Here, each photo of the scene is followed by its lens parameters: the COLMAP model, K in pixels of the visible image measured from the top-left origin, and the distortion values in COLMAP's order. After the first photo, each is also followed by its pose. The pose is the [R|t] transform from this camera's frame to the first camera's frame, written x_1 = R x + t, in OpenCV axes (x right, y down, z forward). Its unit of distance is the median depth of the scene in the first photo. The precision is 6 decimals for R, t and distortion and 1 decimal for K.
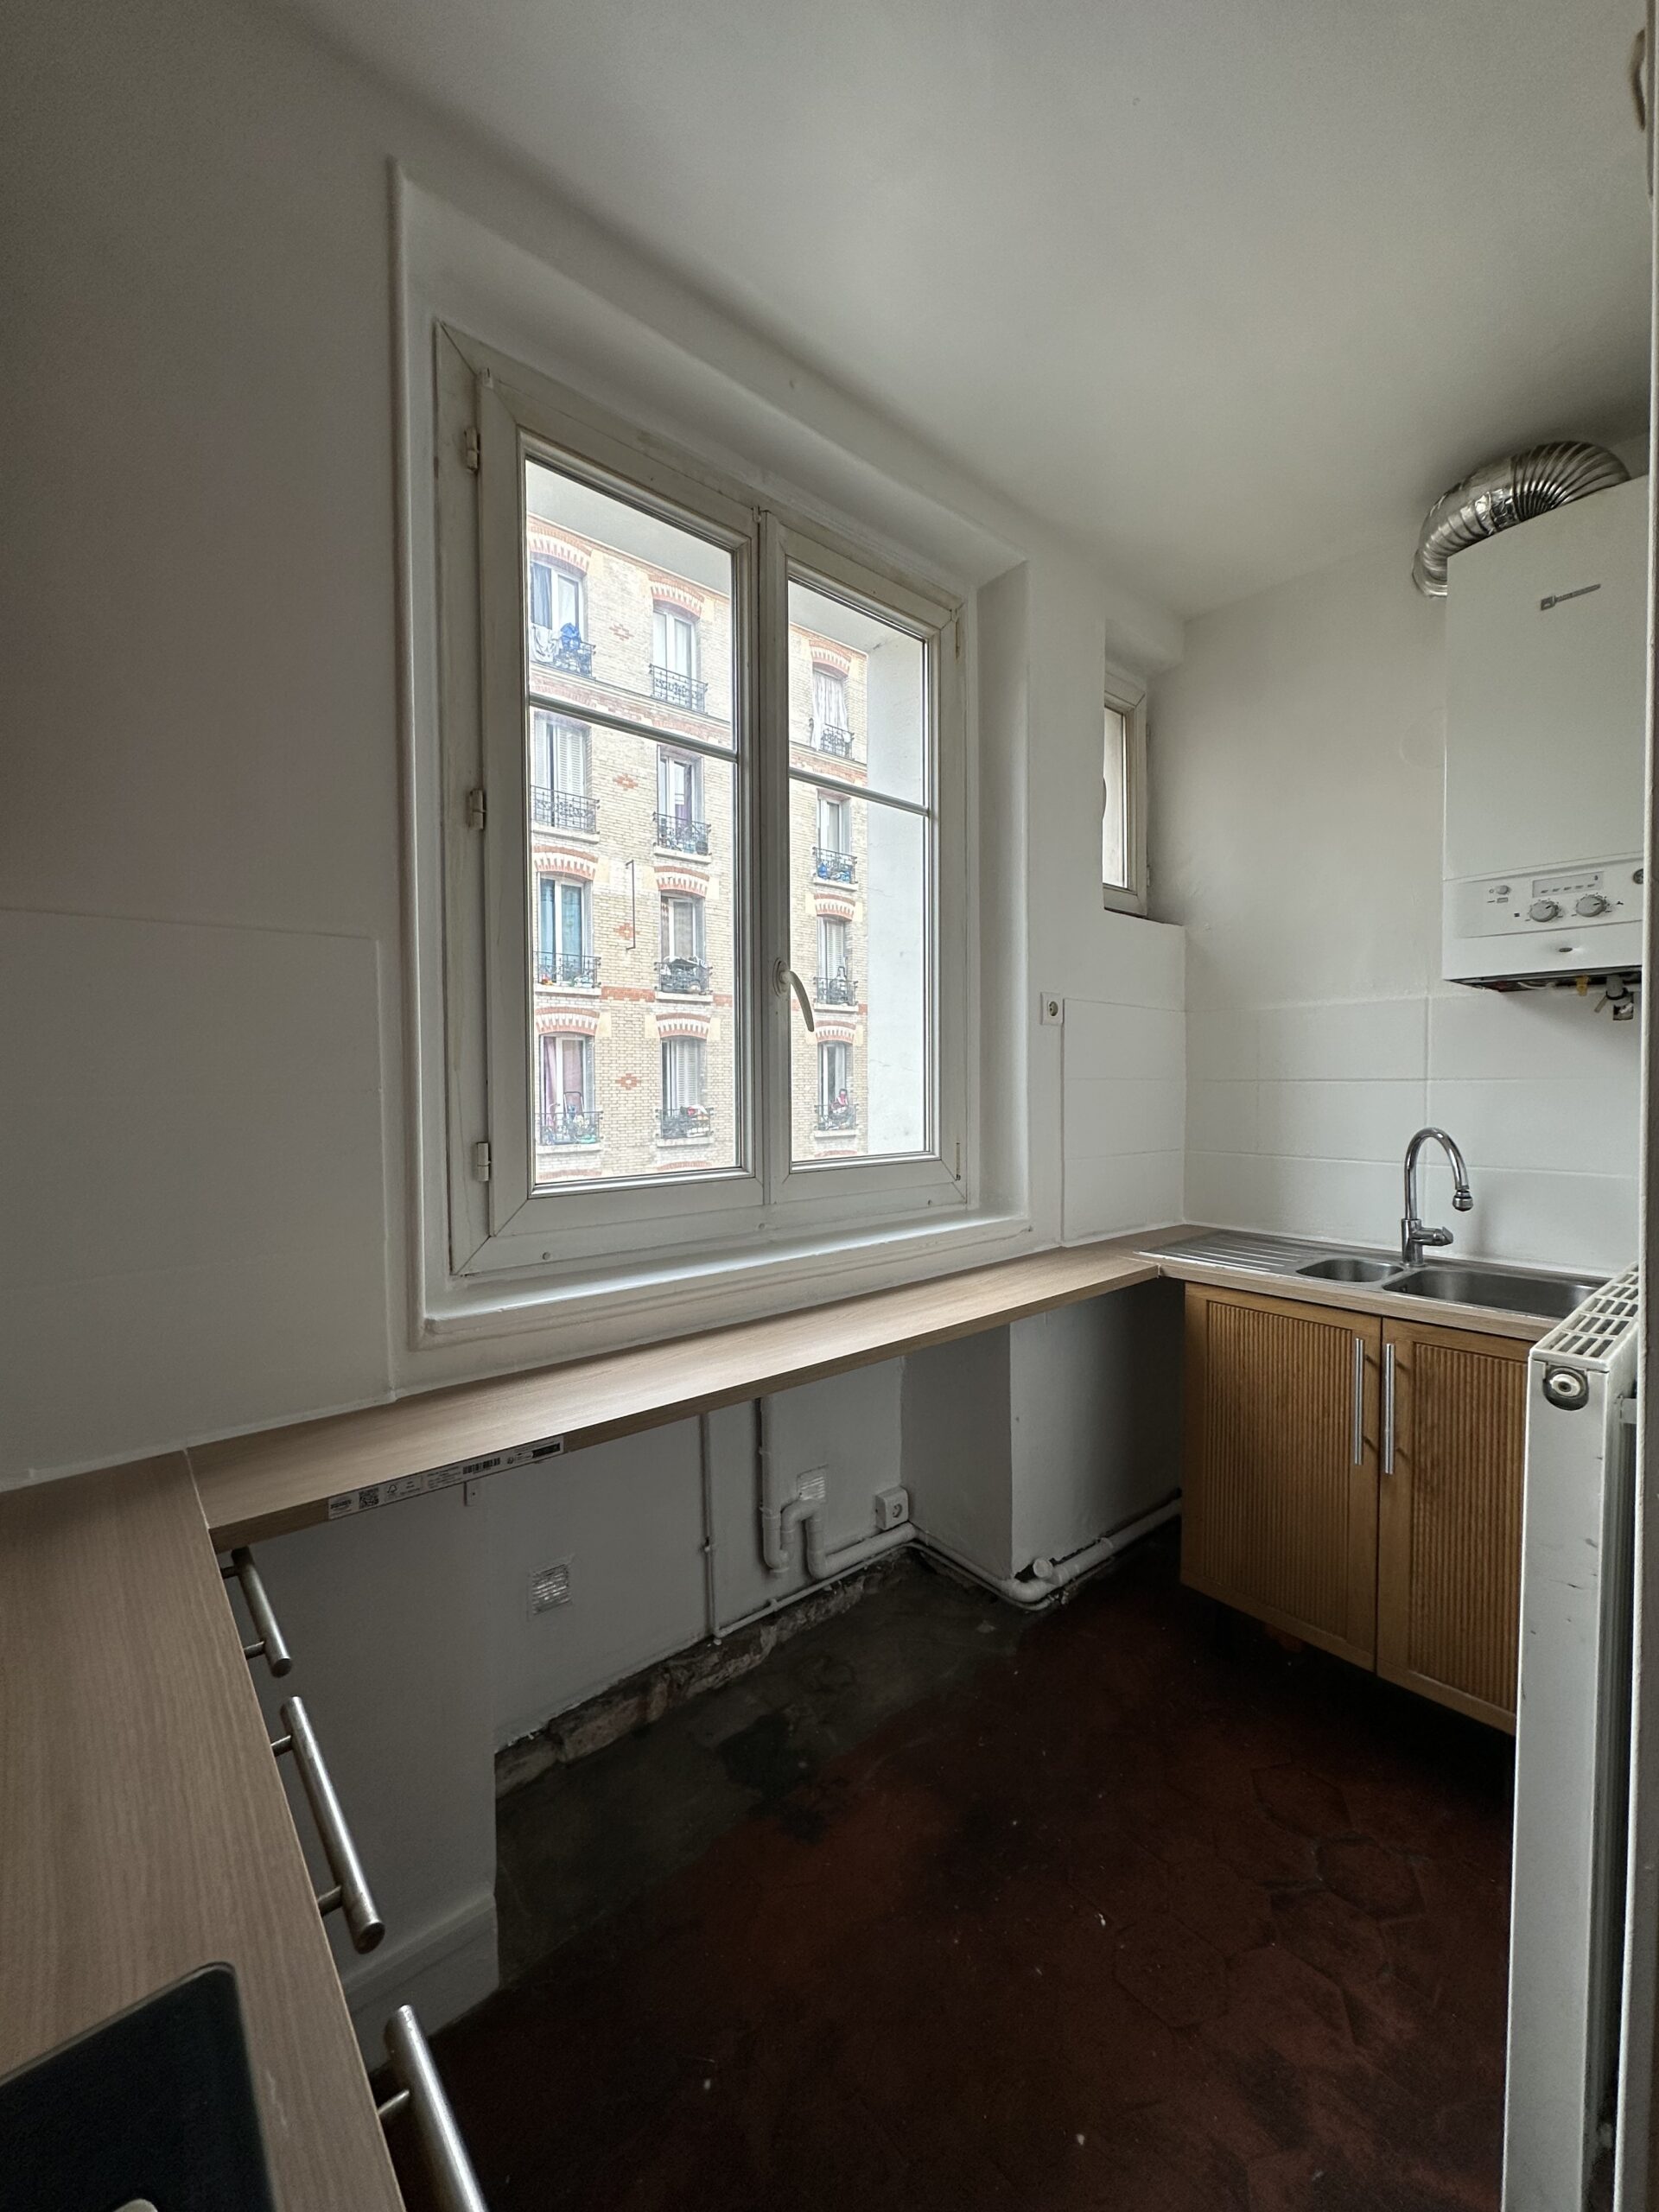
lens RADIAL K [[888.7, 0, 832.2], [0, 888.7, 1106.1], [0, 0, 1]] dist [-0.003891, -0.000467]
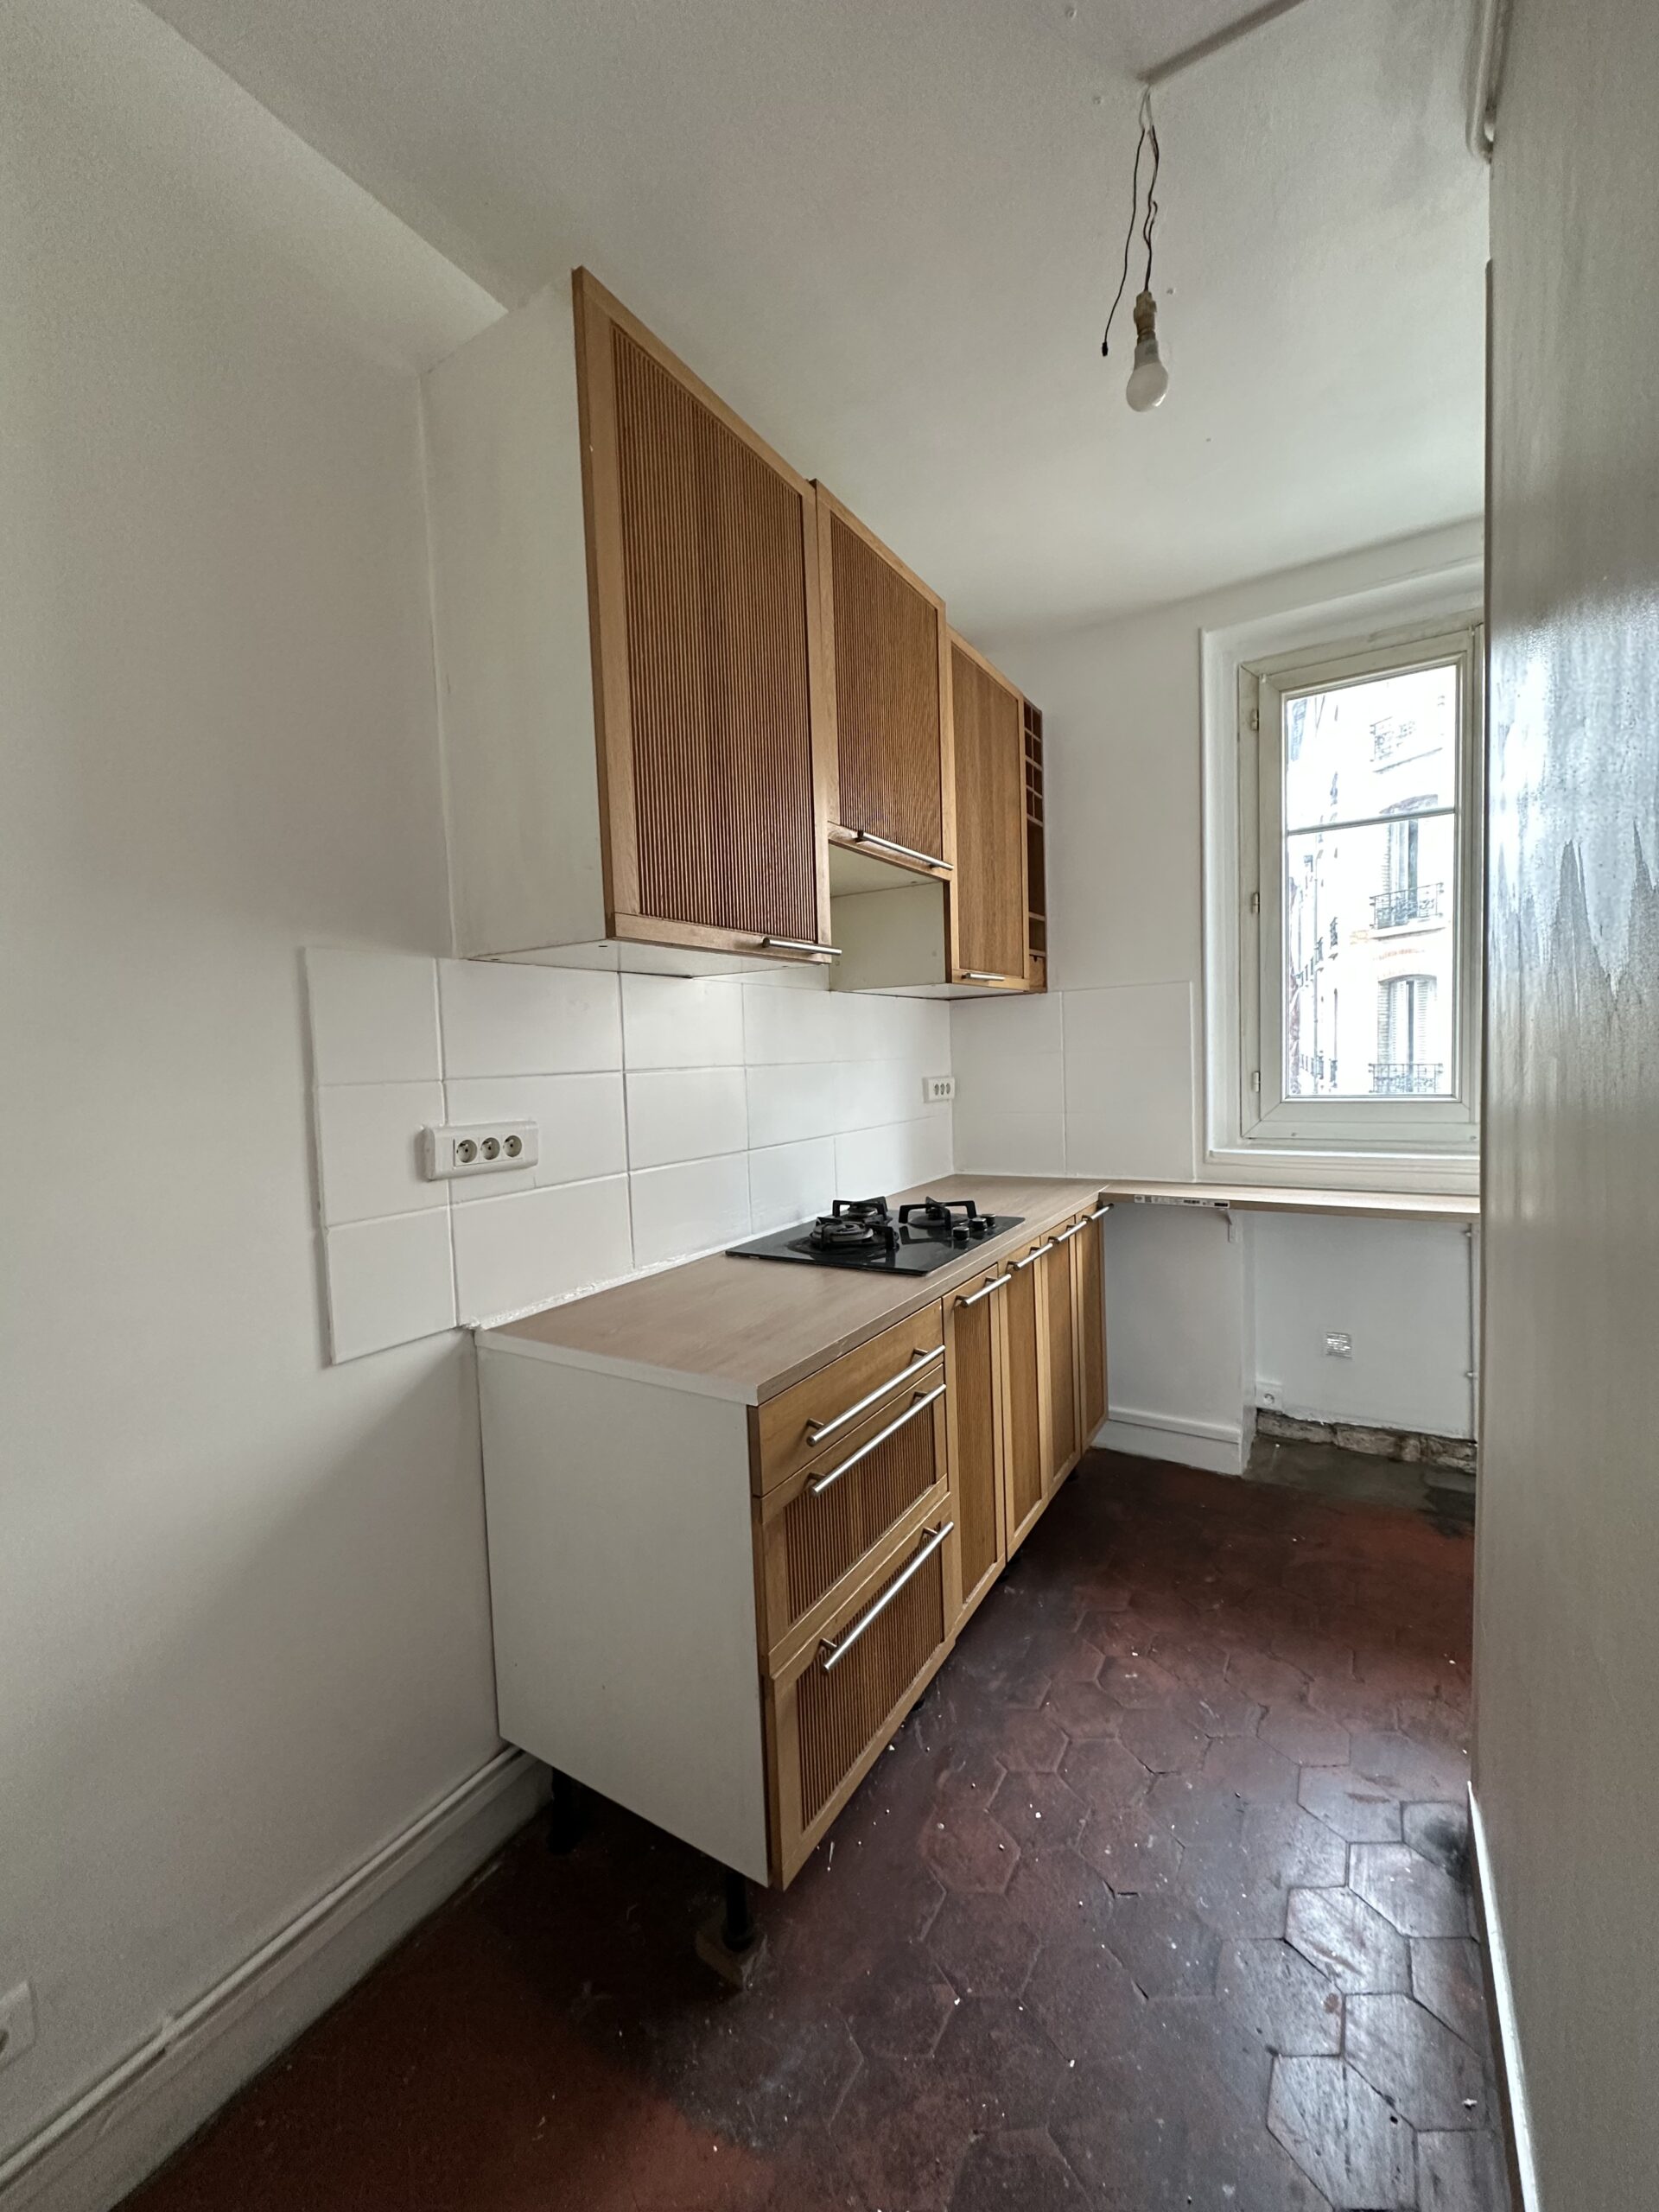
lens RADIAL K [[888.7, 0, 823.7], [0, 888.7, 1098.8], [0, 0, 1]] dist [-0.003891, -0.000467]
pose [[0.303991, 0.059456, -0.950818, 1.005605], [0.004908, 0.997940, 0.063972, -0.024909], [0.952662, -0.024113, 0.303073, -0.434911]]
